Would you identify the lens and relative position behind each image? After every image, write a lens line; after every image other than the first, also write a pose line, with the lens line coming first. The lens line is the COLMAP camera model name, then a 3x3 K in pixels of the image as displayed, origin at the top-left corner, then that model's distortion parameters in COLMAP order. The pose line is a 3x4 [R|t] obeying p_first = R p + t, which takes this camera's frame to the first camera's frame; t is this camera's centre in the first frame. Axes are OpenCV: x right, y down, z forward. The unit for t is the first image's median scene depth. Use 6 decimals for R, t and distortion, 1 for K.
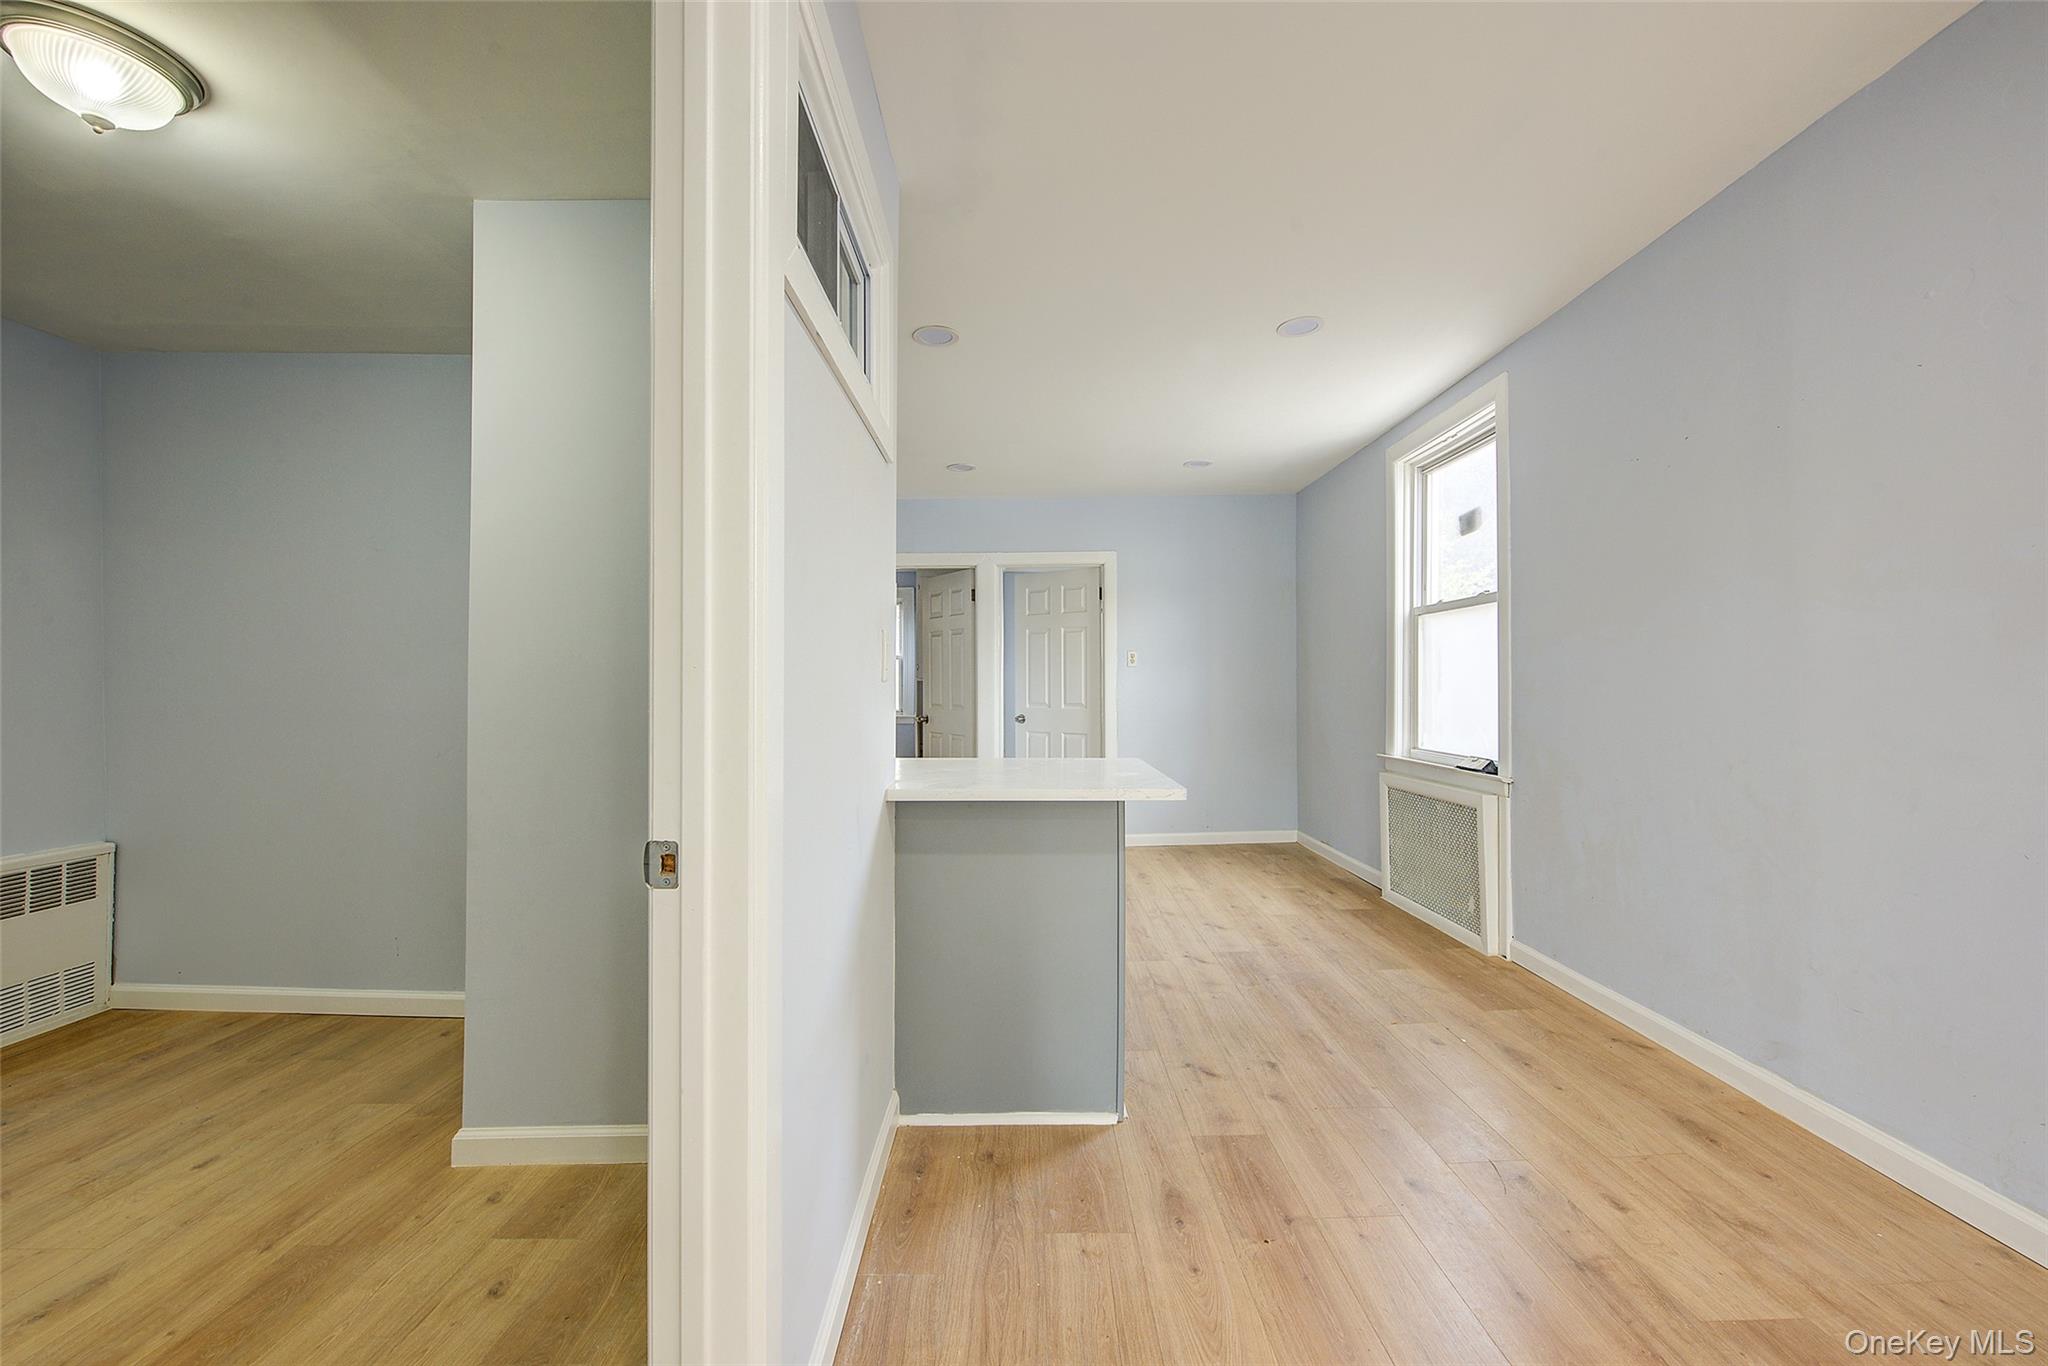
lens RADIAL K [[818.5, 0, 1032.5], [0, 818.5, 680.2], [0, 0, 1]] dist [0.004876, -0.002699]
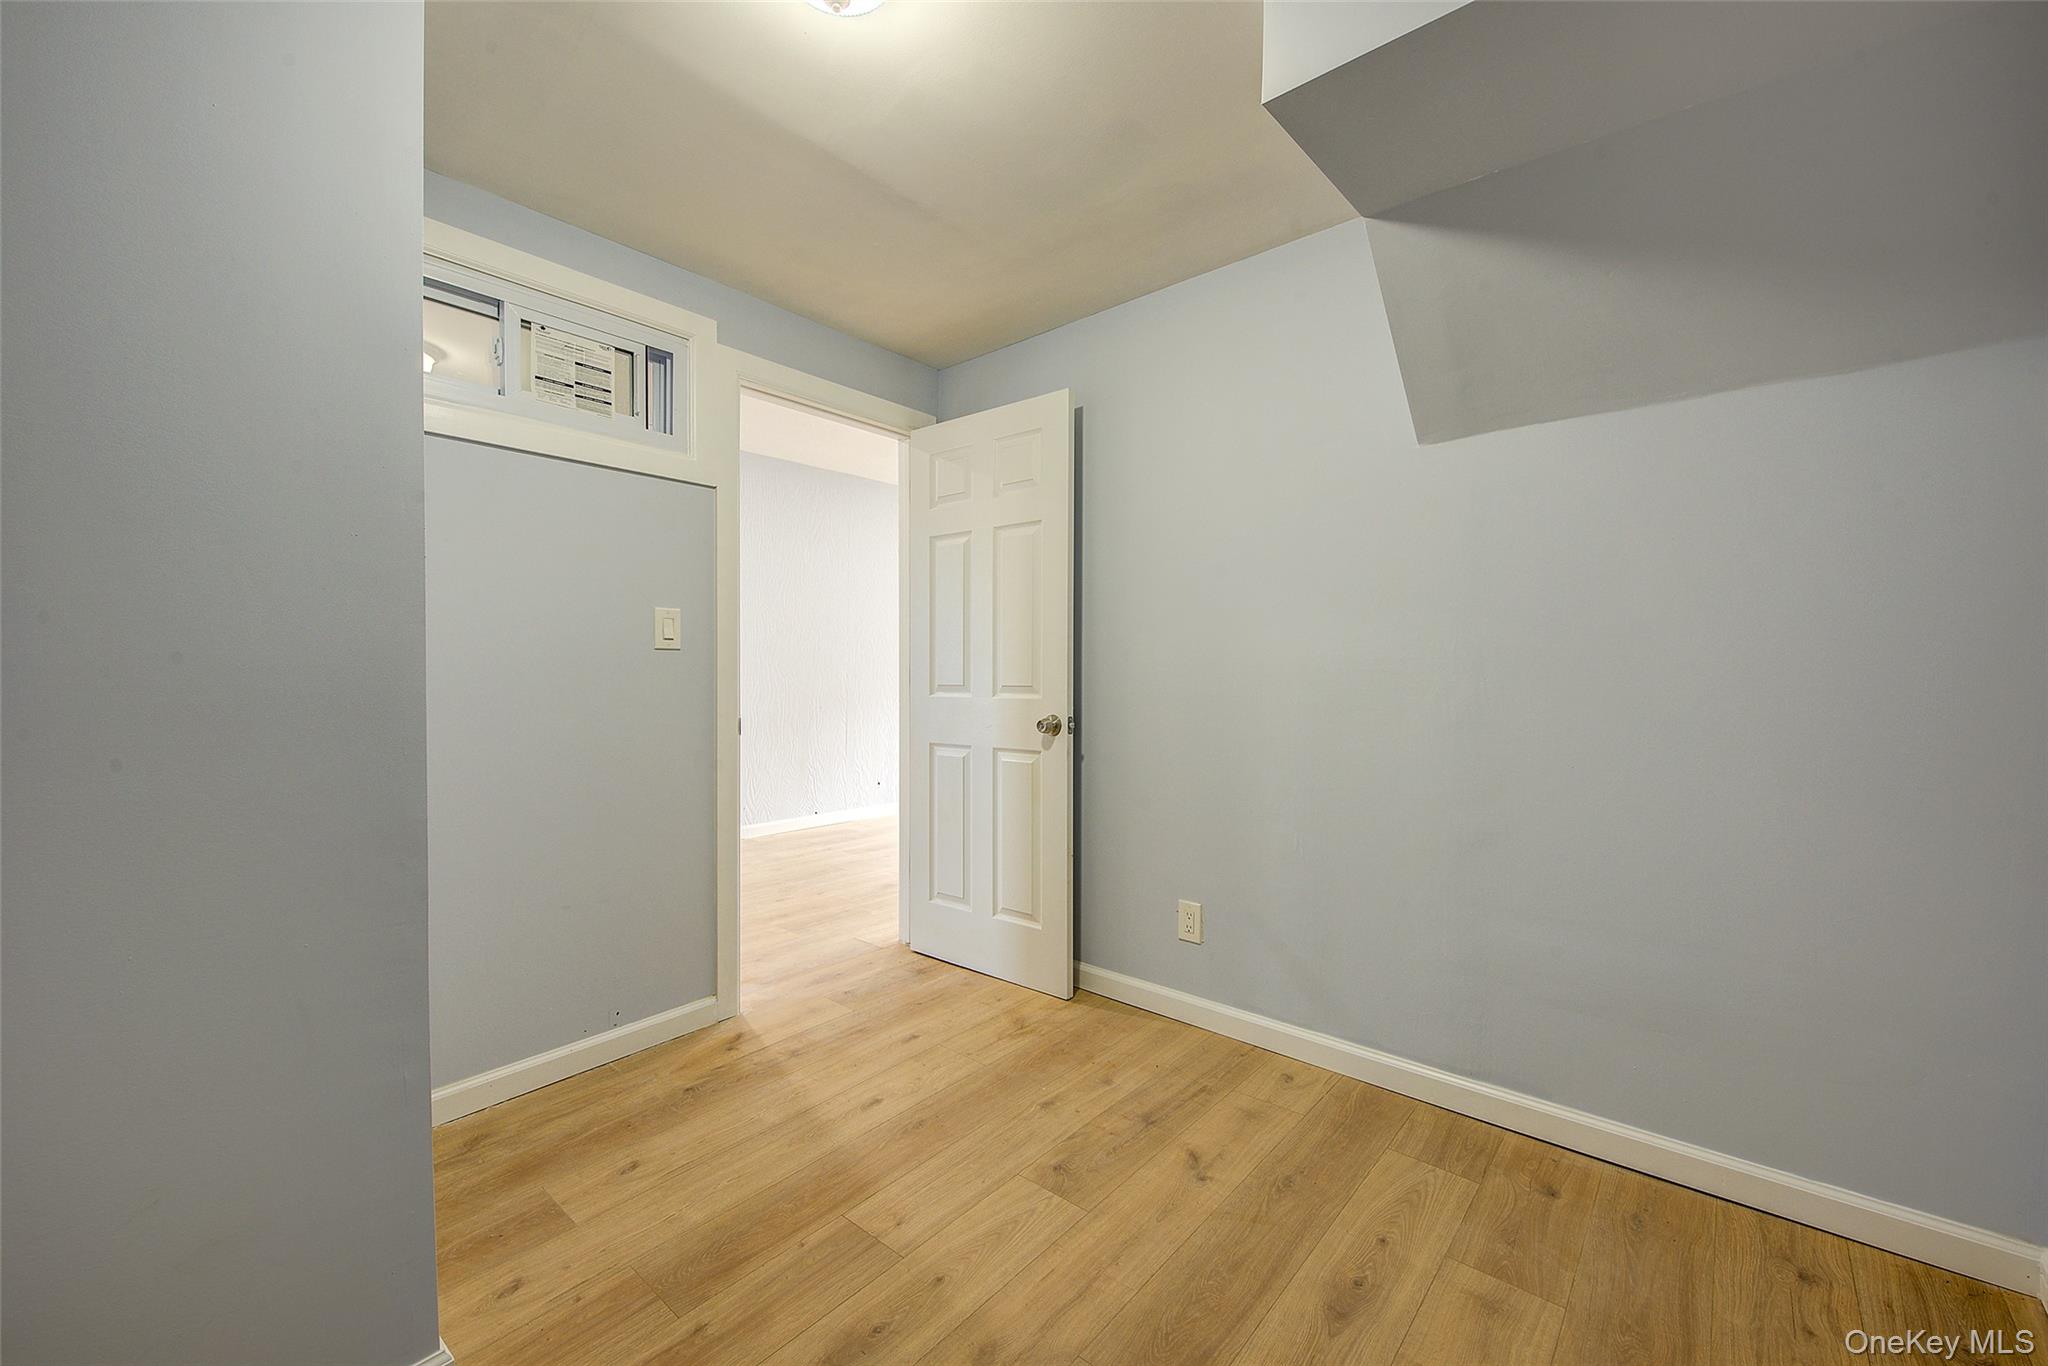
lens RADIAL K [[818.5, 0, 1032.0], [0, 818.5, 685.9], [0, 0, 1]] dist [0.004876, -0.002699]
pose [[-0.754068, -0.012154, 0.656684, -1.043277], [-0.008894, 0.999926, 0.008293, 0.021170], [-0.656736, 0.000413, -0.754121, 0.849899]]
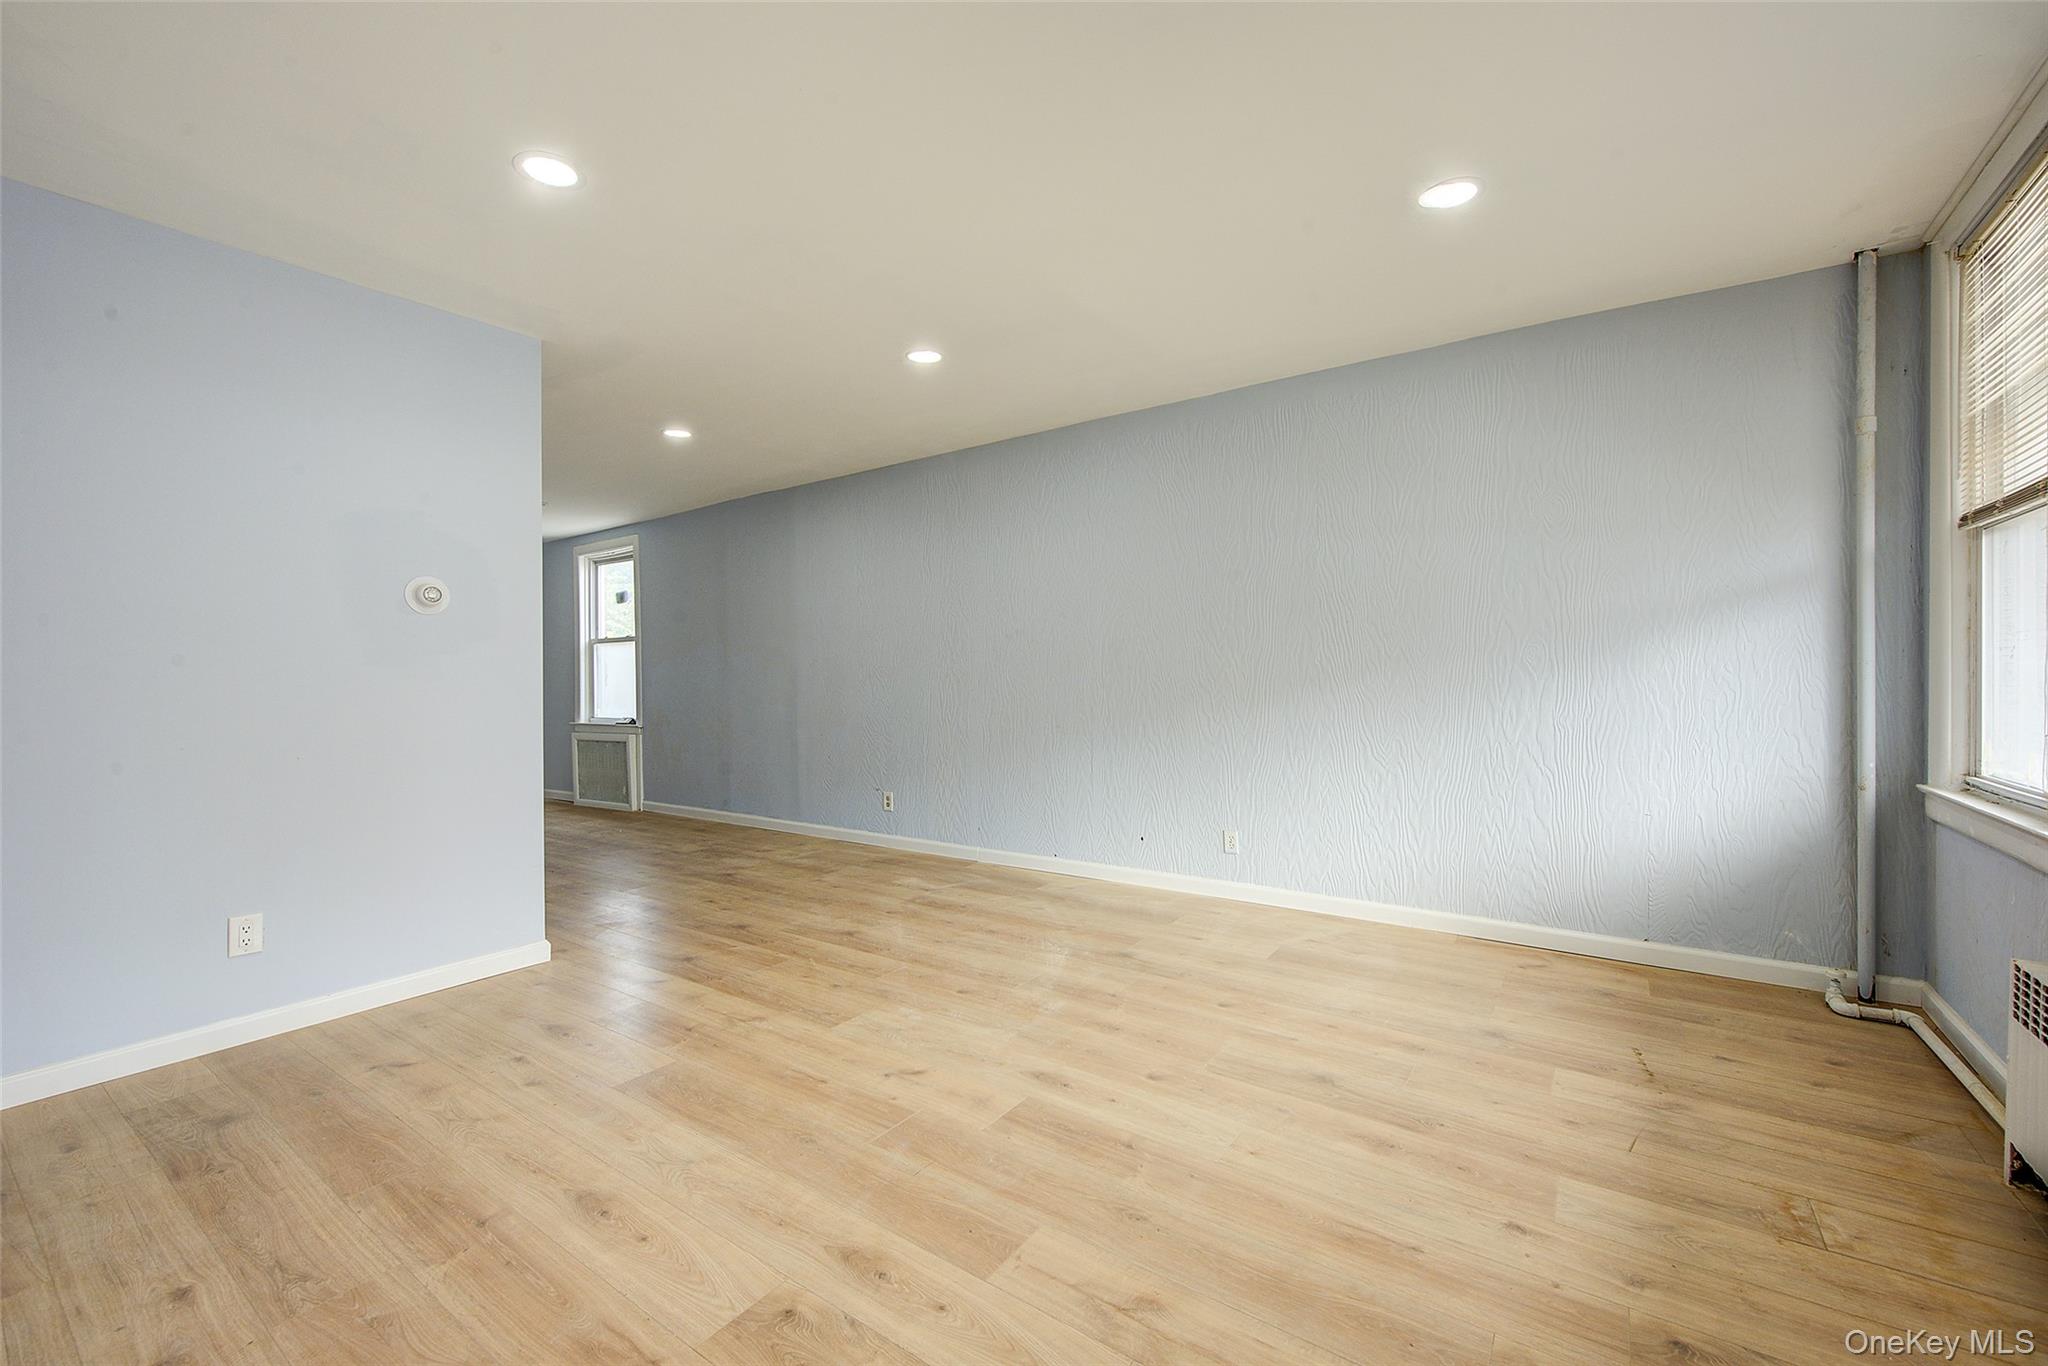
lens RADIAL K [[818.5, 0, 1040.9], [0, 818.5, 692.2], [0, 0, 1]] dist [0.004876, -0.002699]
pose [[0.576030, -0.016351, 0.817265, -0.658228], [0.005656, 0.999856, 0.016018, 0.006384], [-0.817409, -0.004604, 0.576040, -1.267346]]
